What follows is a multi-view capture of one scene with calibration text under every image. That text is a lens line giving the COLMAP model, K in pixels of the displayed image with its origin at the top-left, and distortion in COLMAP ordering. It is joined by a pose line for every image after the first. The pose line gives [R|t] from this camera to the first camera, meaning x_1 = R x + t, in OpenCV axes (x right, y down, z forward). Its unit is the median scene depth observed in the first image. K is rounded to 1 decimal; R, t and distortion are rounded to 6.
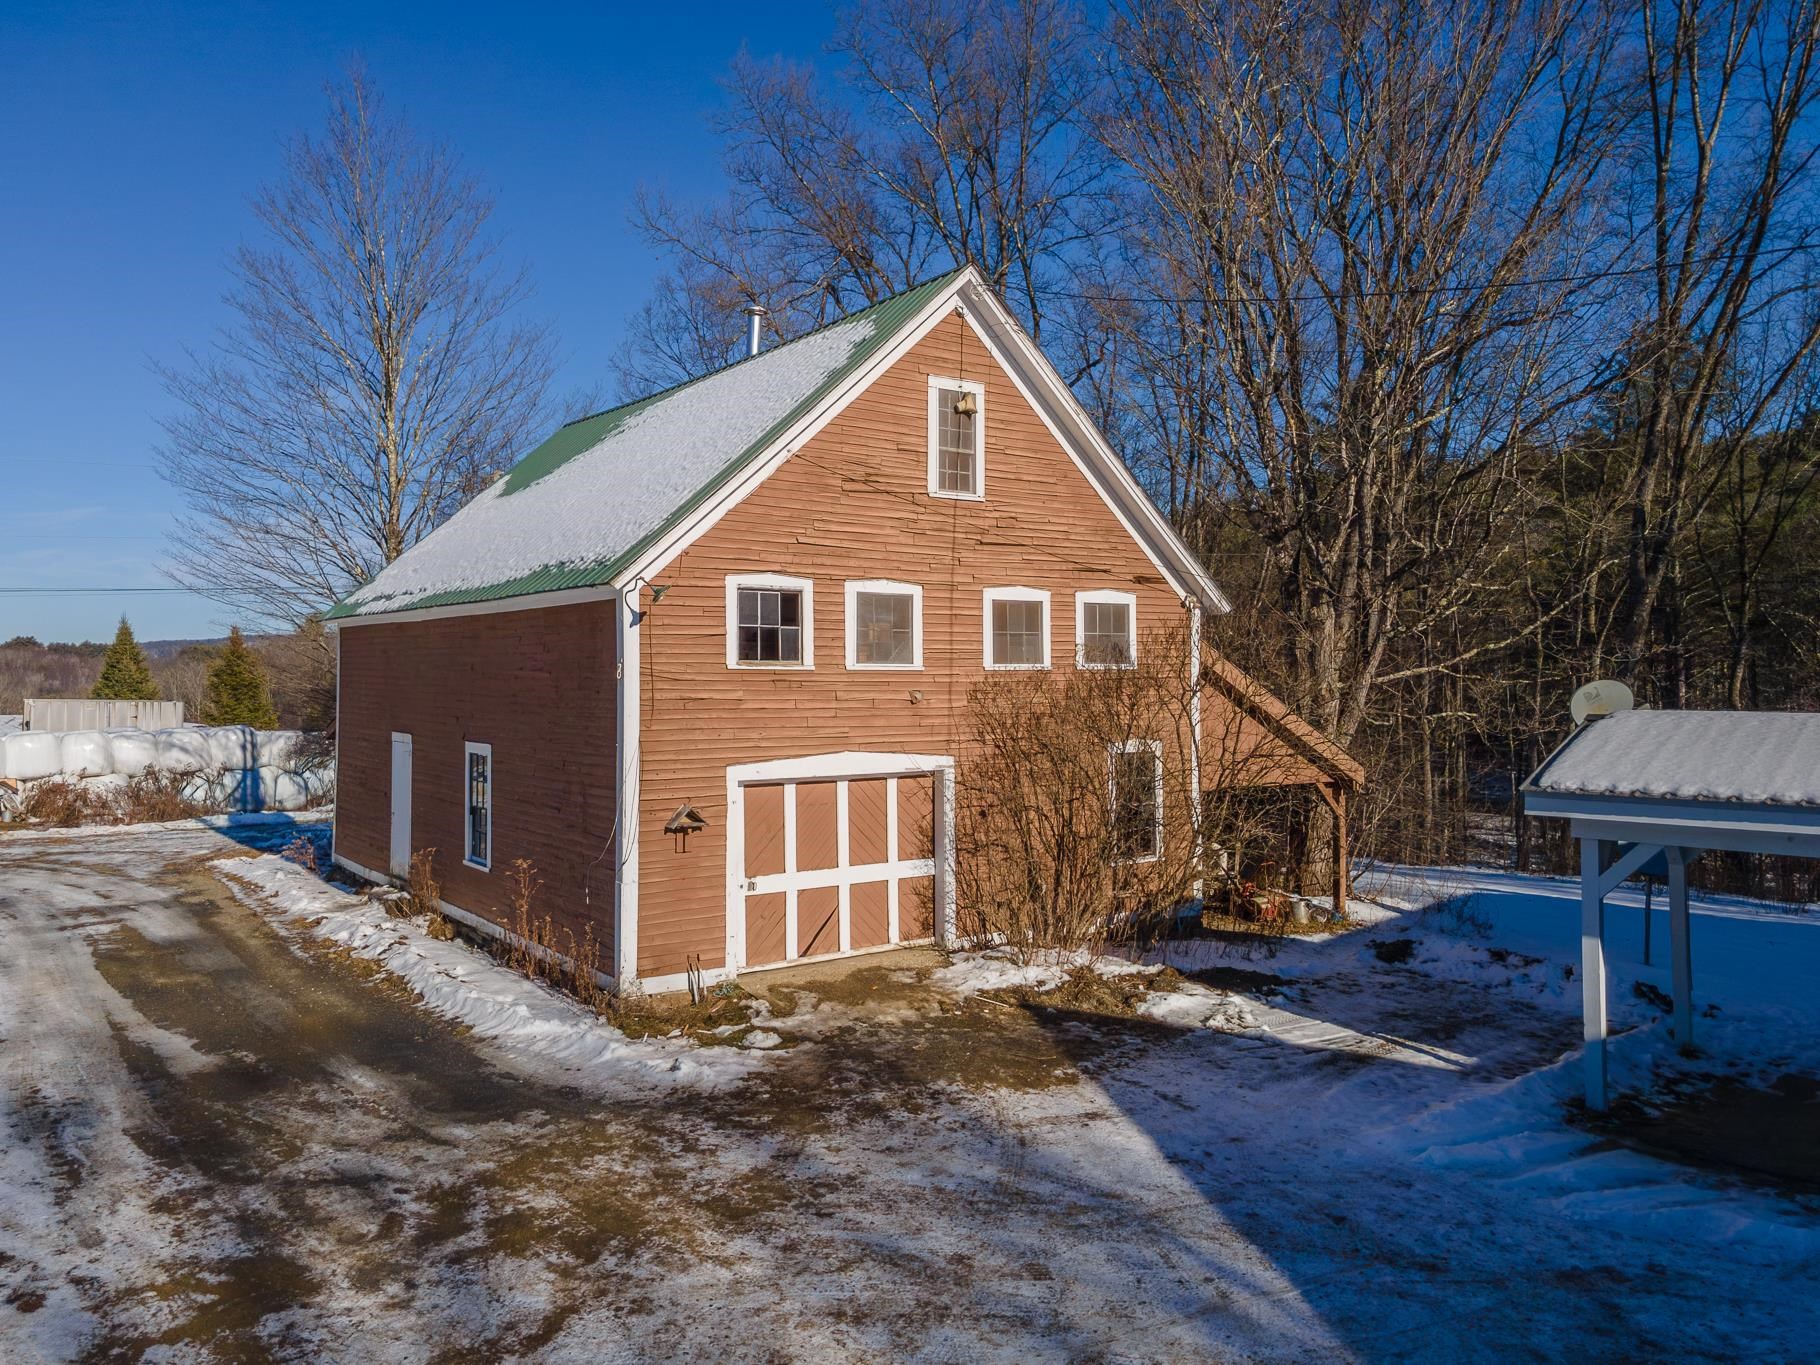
lens RADIAL K [[1244.4, 0, 915.5], [0, 1244.4, 683.1], [0, 0, 1]] dist [0.047261, -0.008610]
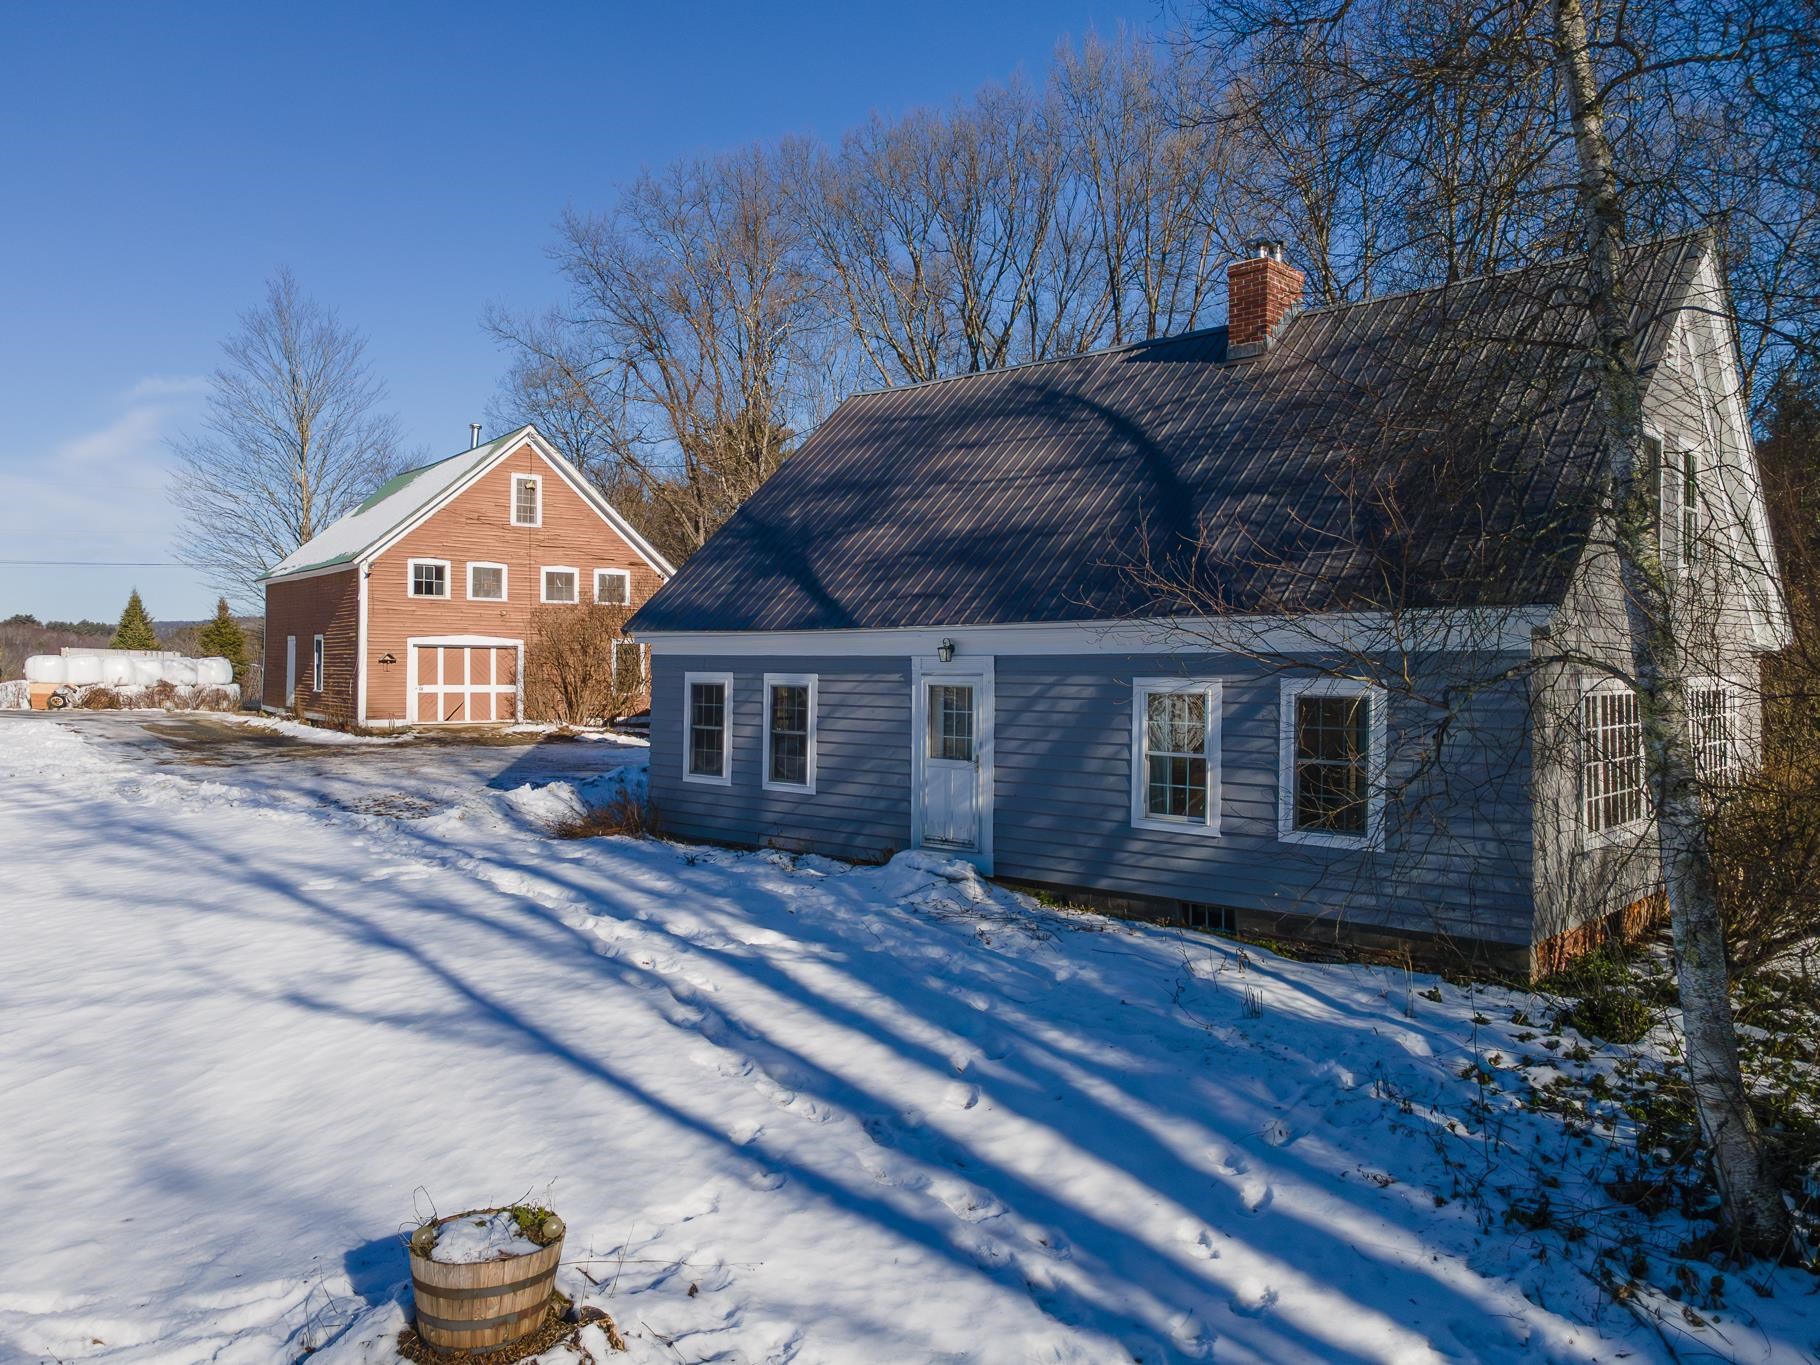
lens RADIAL K [[1244.4, 0, 904.2], [0, 1244.4, 679.8], [0, 0, 1]] dist [0.047261, -0.008610]
pose [[0.999934, 0.010753, -0.004132, 0.742777], [-0.010725, 0.999920, 0.006670, 0.109959], [0.004204, -0.006625, 0.999969, -1.292949]]
